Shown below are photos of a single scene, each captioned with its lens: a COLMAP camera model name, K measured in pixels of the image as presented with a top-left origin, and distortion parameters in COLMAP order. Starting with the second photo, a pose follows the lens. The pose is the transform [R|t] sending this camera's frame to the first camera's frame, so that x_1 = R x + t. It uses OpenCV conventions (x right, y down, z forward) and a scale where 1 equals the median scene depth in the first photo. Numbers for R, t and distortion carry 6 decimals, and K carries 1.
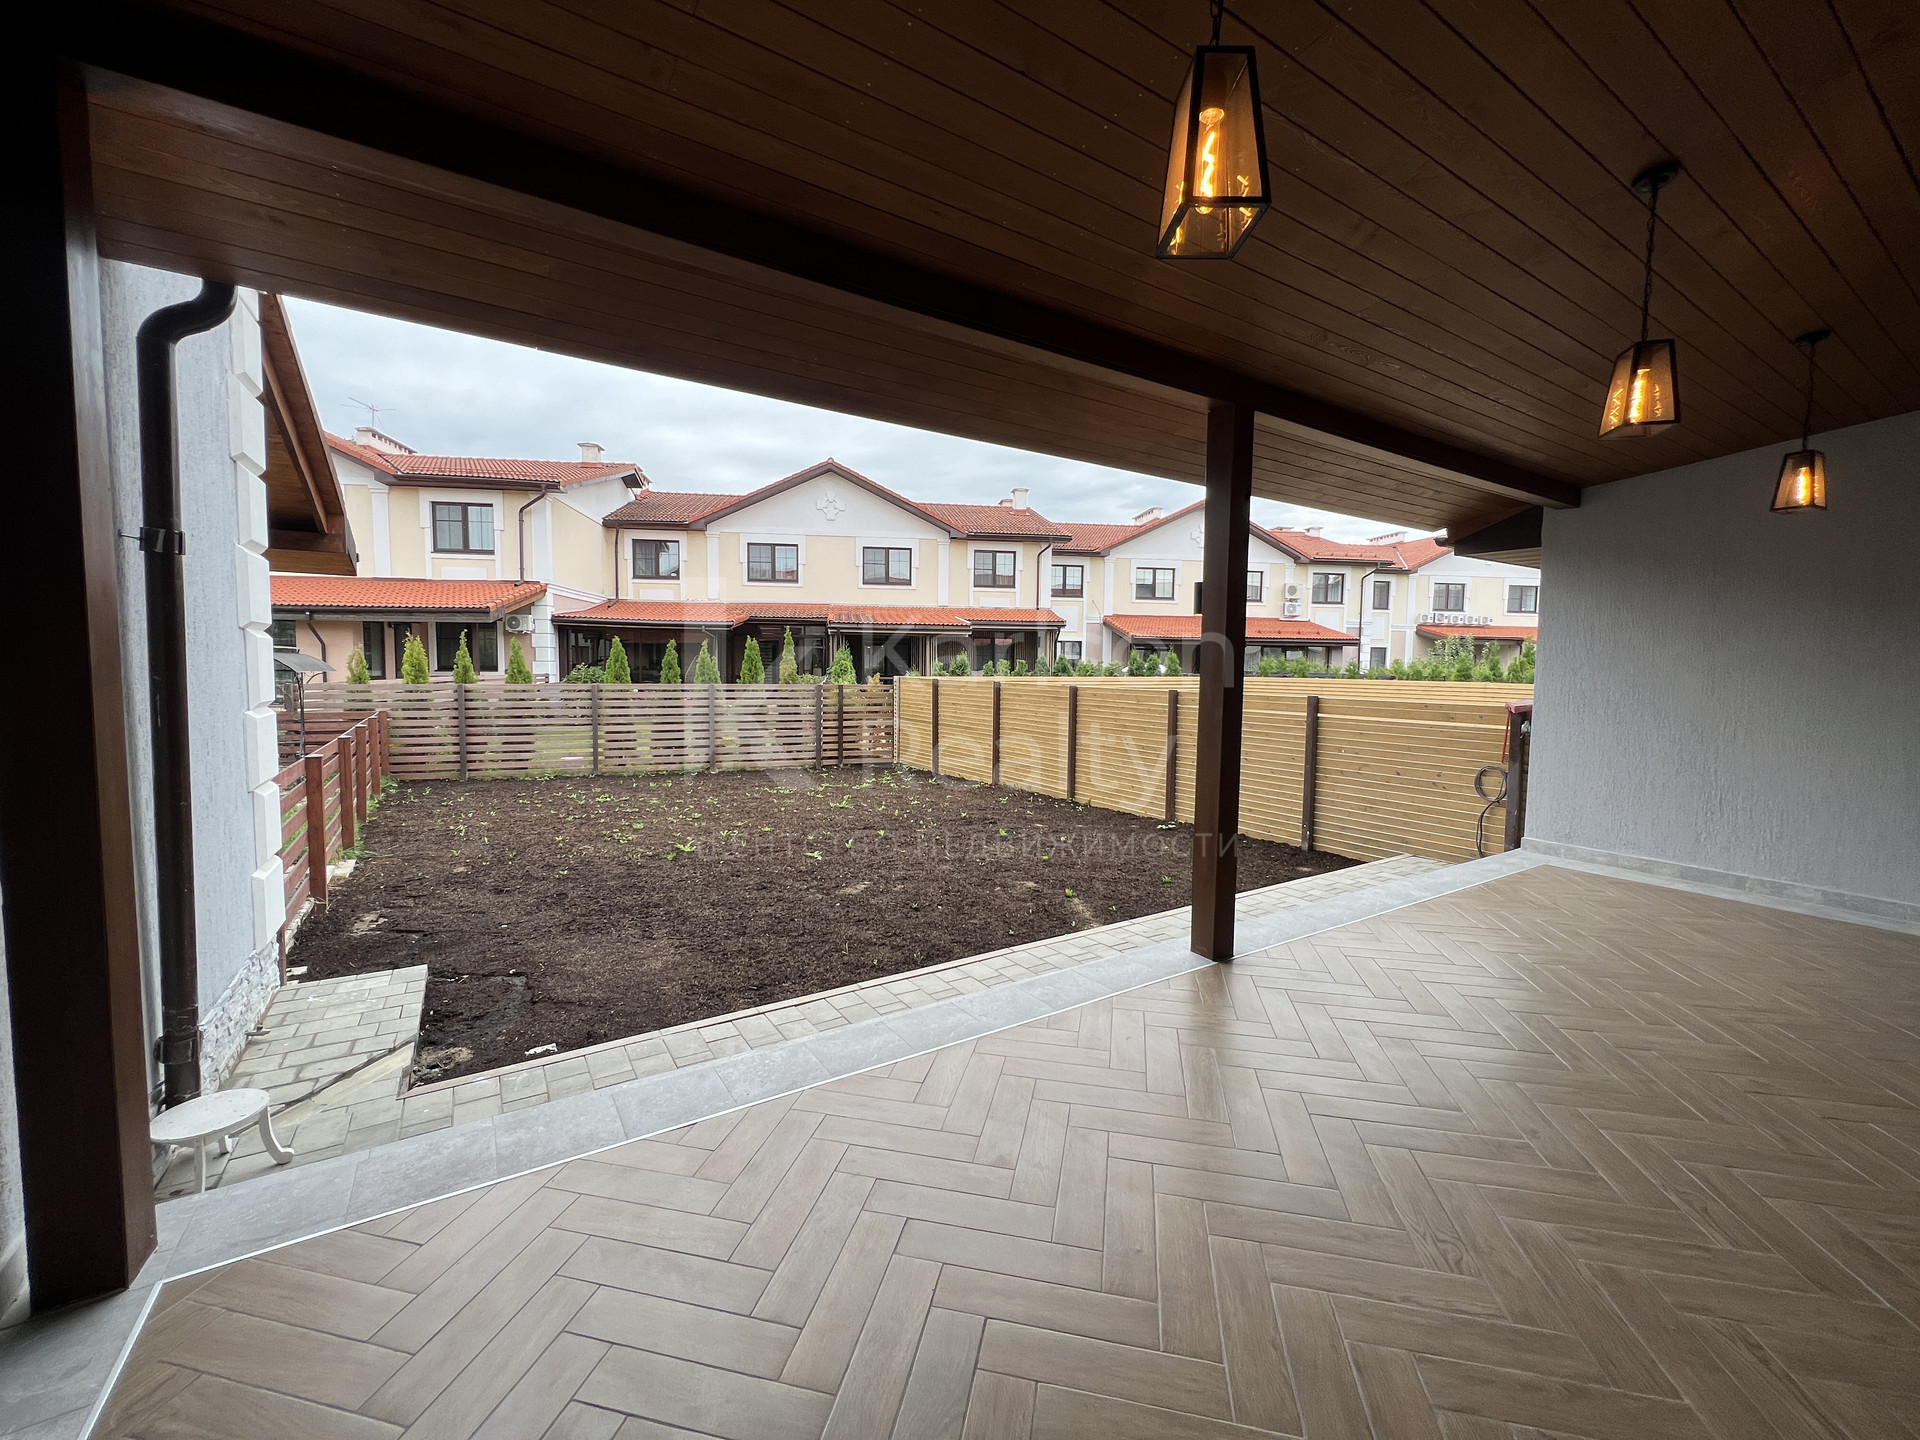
lens RADIAL K [[766.1, 0, 961.8], [0, 766.1, 715.8], [0, 0, 1]] dist [-0.002708, 0.001012]
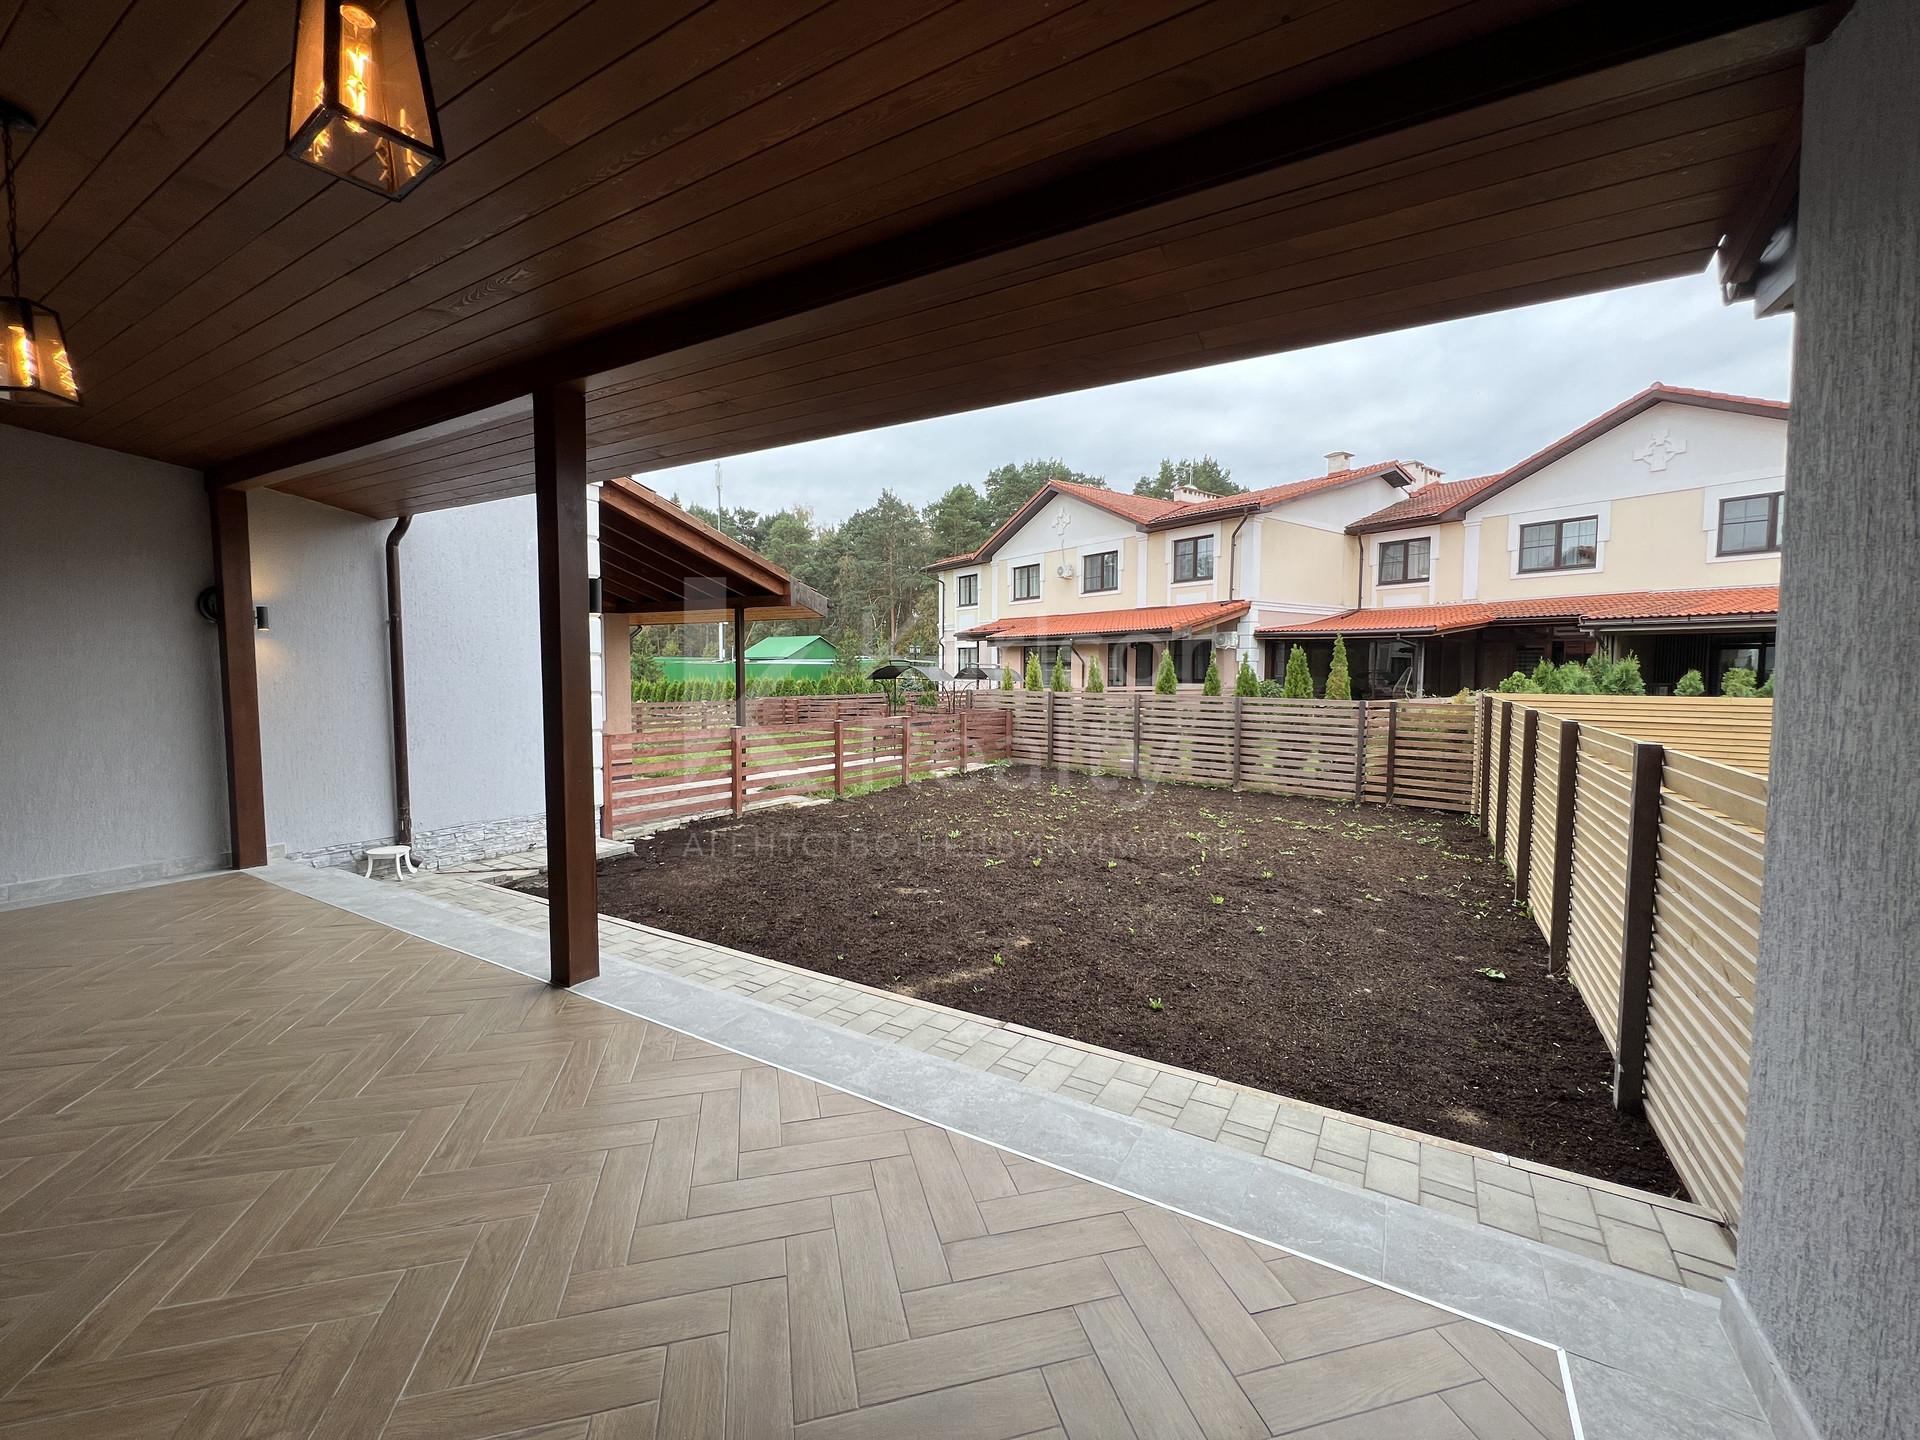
lens RADIAL K [[766.1, 0, 952.0], [0, 766.1, 718.7], [0, 0, 1]] dist [-0.002708, 0.001012]
pose [[0.451107, 0.048433, -0.891154, 0.225031], [-0.062033, 0.997813, 0.022828, -0.009158], [0.890311, 0.044983, 0.453125, 0.162197]]
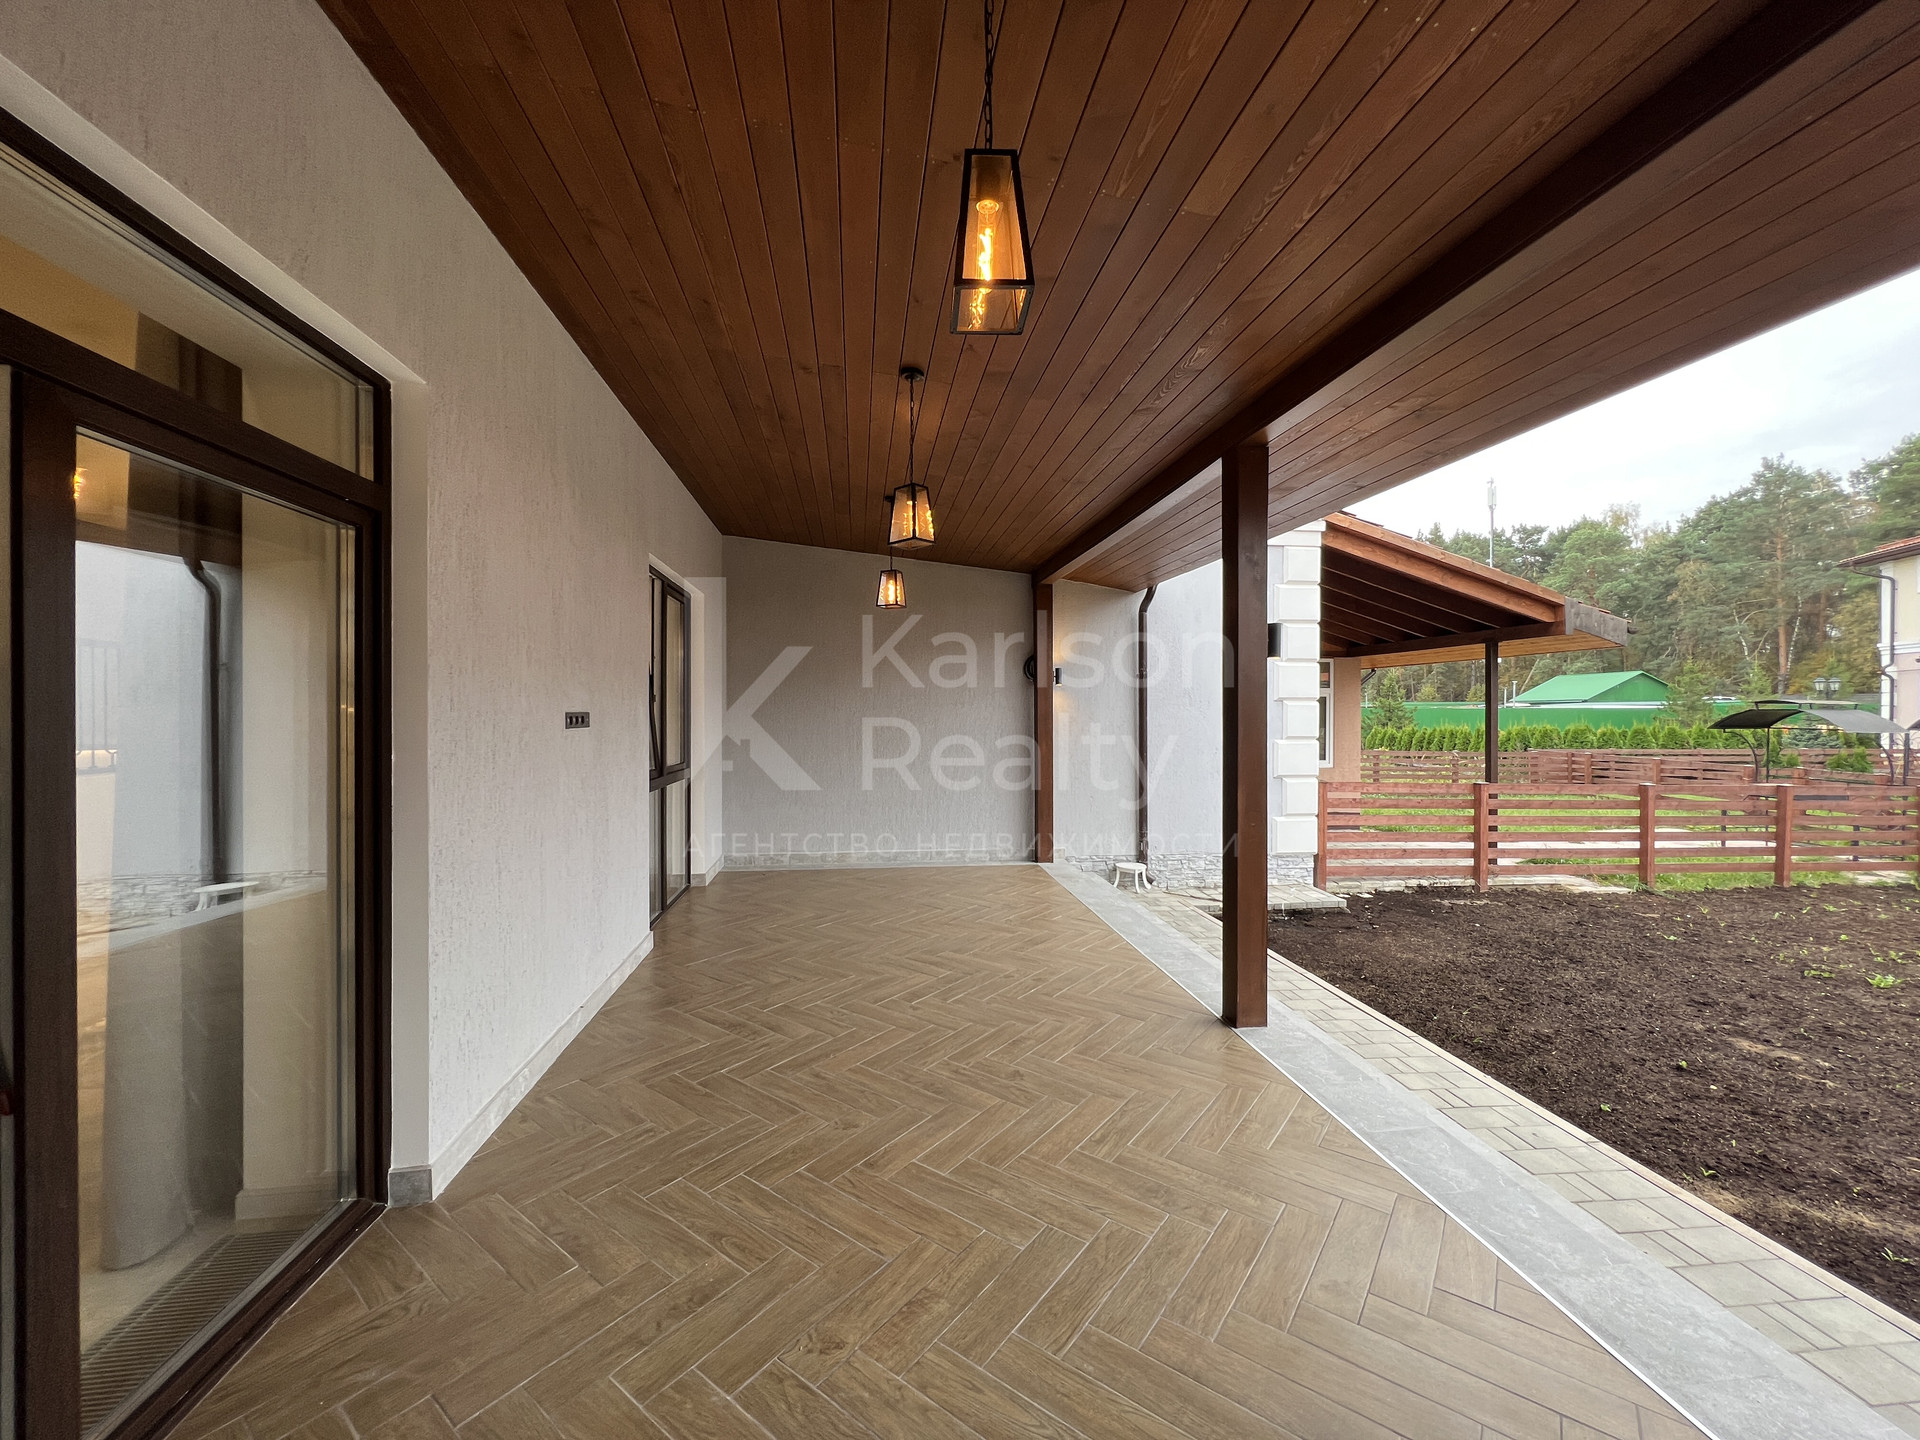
lens RADIAL K [[766.1, 0, 960.1], [0, 766.1, 718.5], [0, 0, 1]] dist [-0.002708, 0.001012]
pose [[-0.420311, -0.005476, -0.907364, 0.220448], [-0.070449, 0.997160, 0.026616, -0.009785], [0.904641, 0.075110, -0.419503, 0.175339]]
